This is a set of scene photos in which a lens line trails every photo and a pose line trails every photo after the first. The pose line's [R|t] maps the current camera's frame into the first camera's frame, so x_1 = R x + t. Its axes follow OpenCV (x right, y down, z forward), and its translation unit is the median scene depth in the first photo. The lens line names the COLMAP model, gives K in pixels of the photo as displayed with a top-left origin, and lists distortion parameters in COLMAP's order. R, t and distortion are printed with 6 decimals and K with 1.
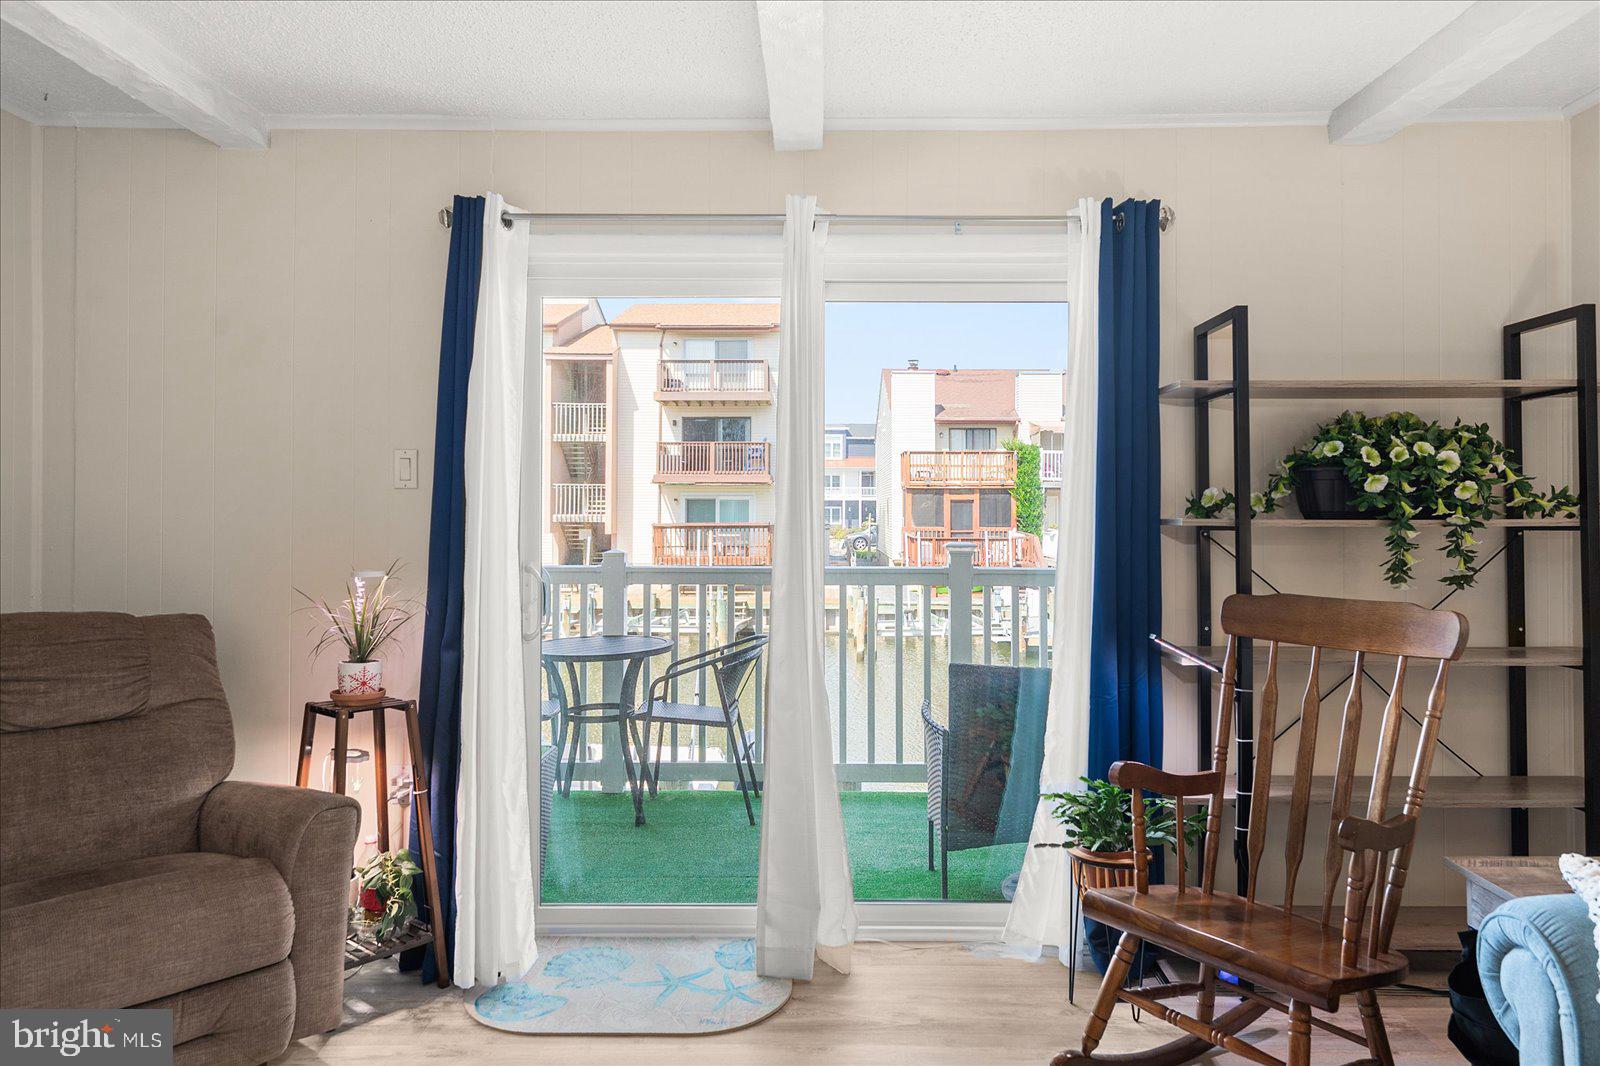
lens RADIAL K [[1051.9, 0, 811.1], [0, 1051.9, 489.2], [0, 0, 1]] dist [0.012672, -0.002069]
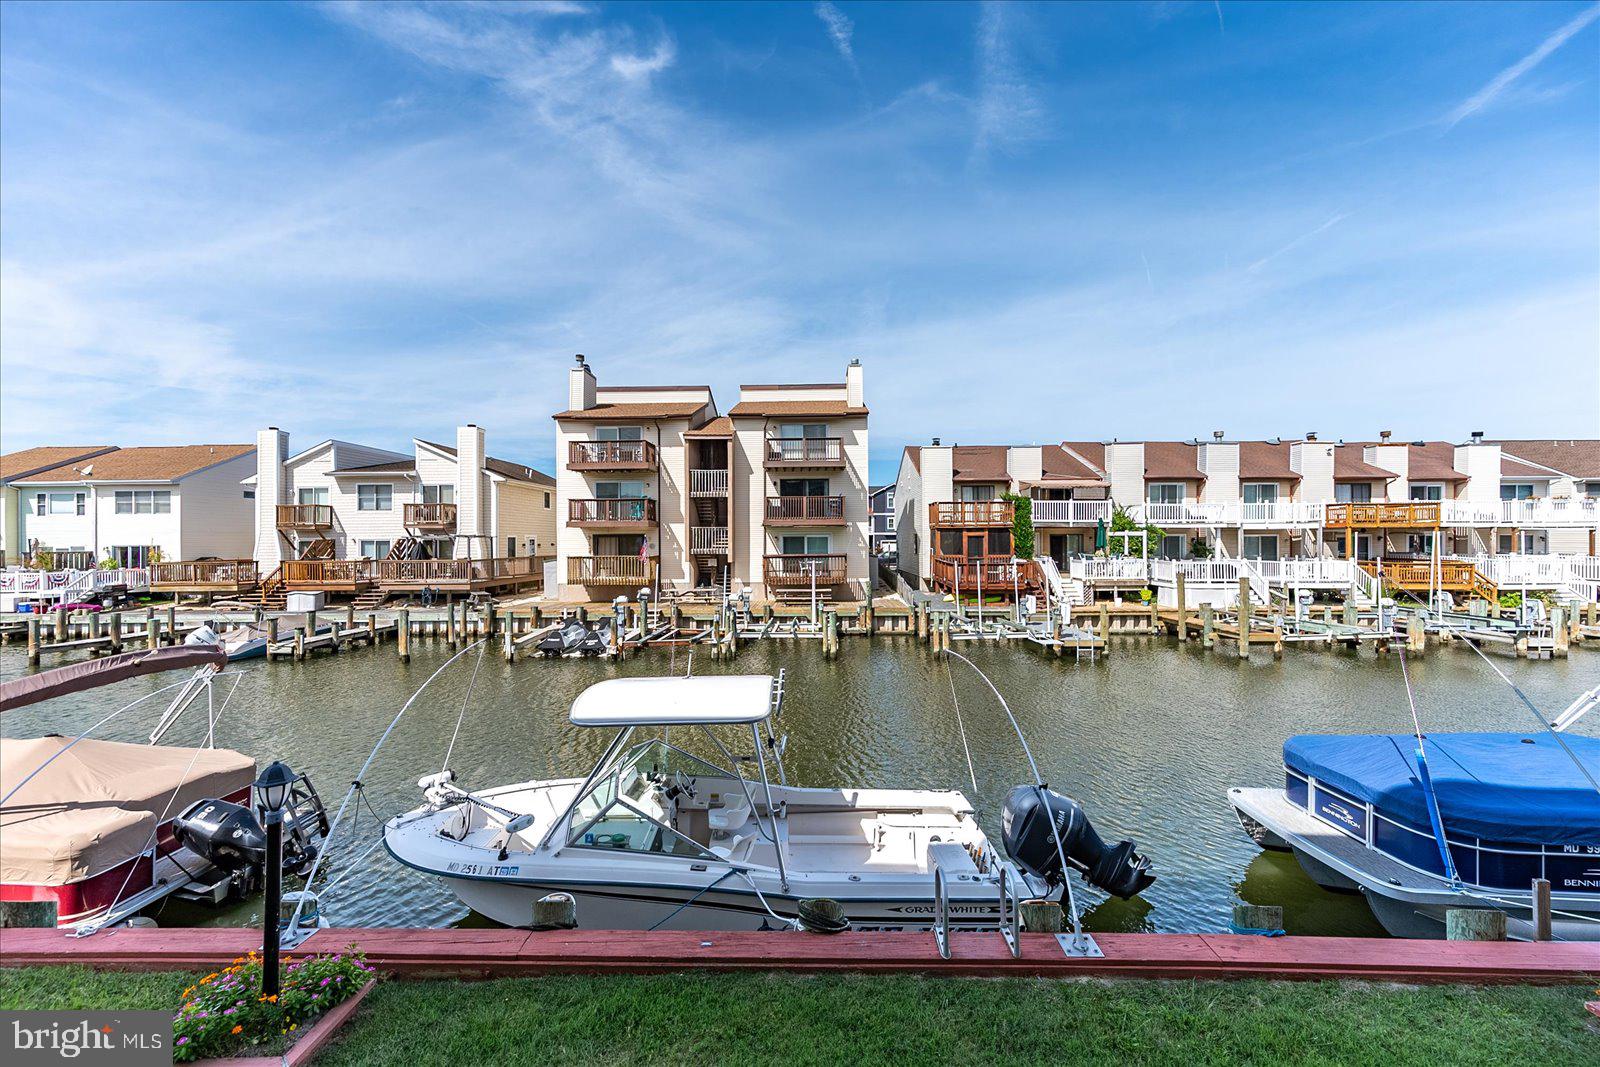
lens RADIAL K [[642.8, 0, 797.1], [0, 642.8, 529.1], [0, 0, 1]] dist [0.000598, 0.000840]
pose [[0.999562, -0.007878, -0.028513, -0.077027], [0.007975, 0.999963, 0.003269, -0.004013], [0.028486, -0.003495, 0.999588, 0.137804]]
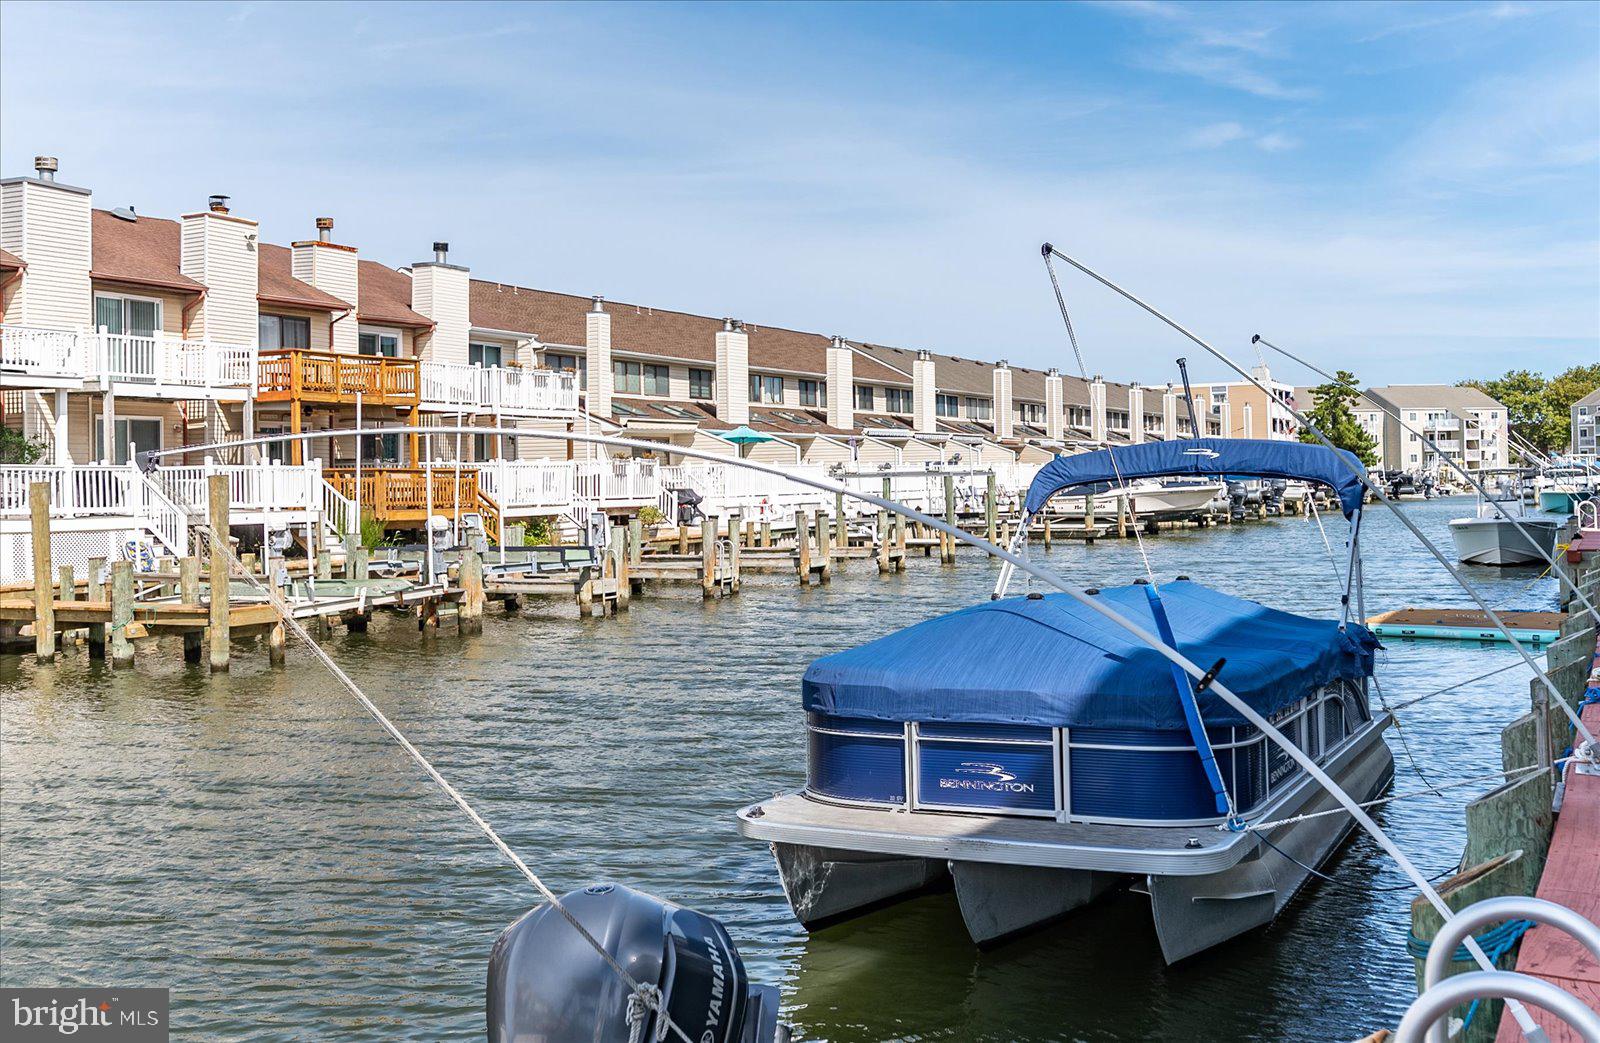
lens RADIAL K [[1628.2, 0, 785.3], [0, 1628.2, 452.0], [0, 0, 1]] dist [0.002624, 0.000000]
pose [[0.472753, 0.002320, 0.881192, -0.131258], [0.001289, 0.999994, -0.003325, 0.039007], [-0.881194, 0.002707, 0.472747, 0.253320]]
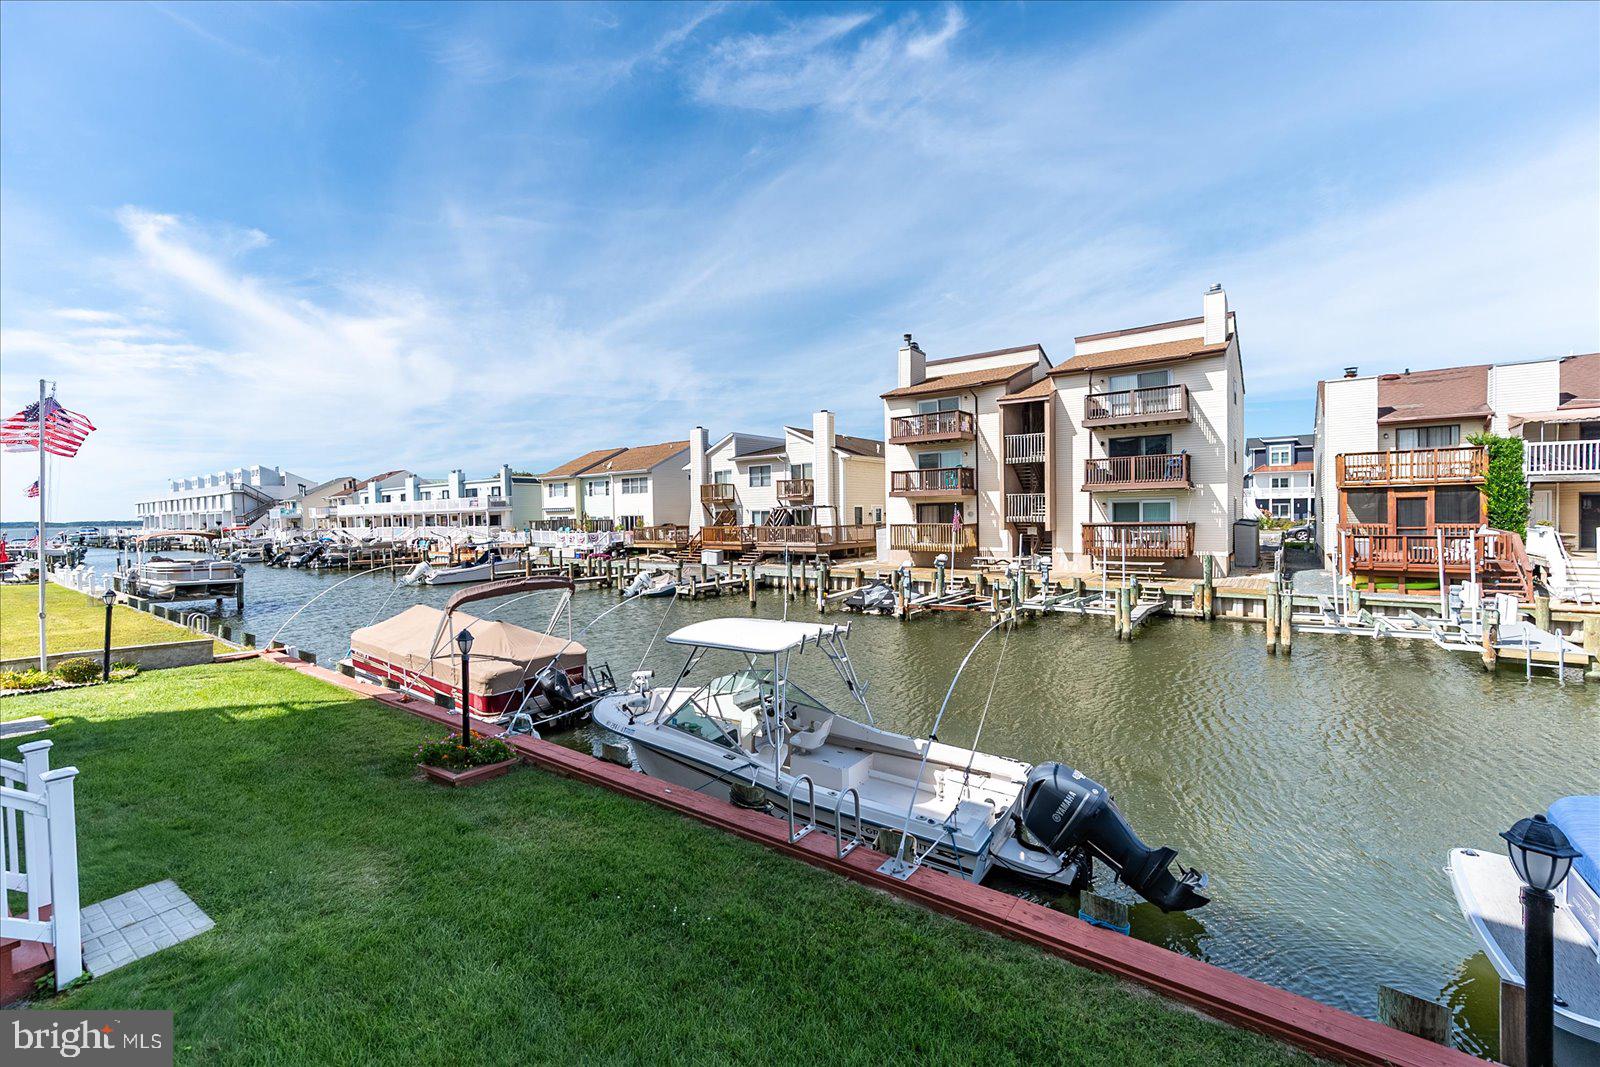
lens RADIAL K [[642.8, 0, 792.9], [0, 642.8, 528.3], [0, 0, 1]] dist [0.000598, 0.000840]
pose [[0.806396, 0.000262, -0.591376, 0.030058], [0.028085, 0.998855, 0.038740, -0.001074], [0.590709, -0.047848, 0.805465, 0.145102]]
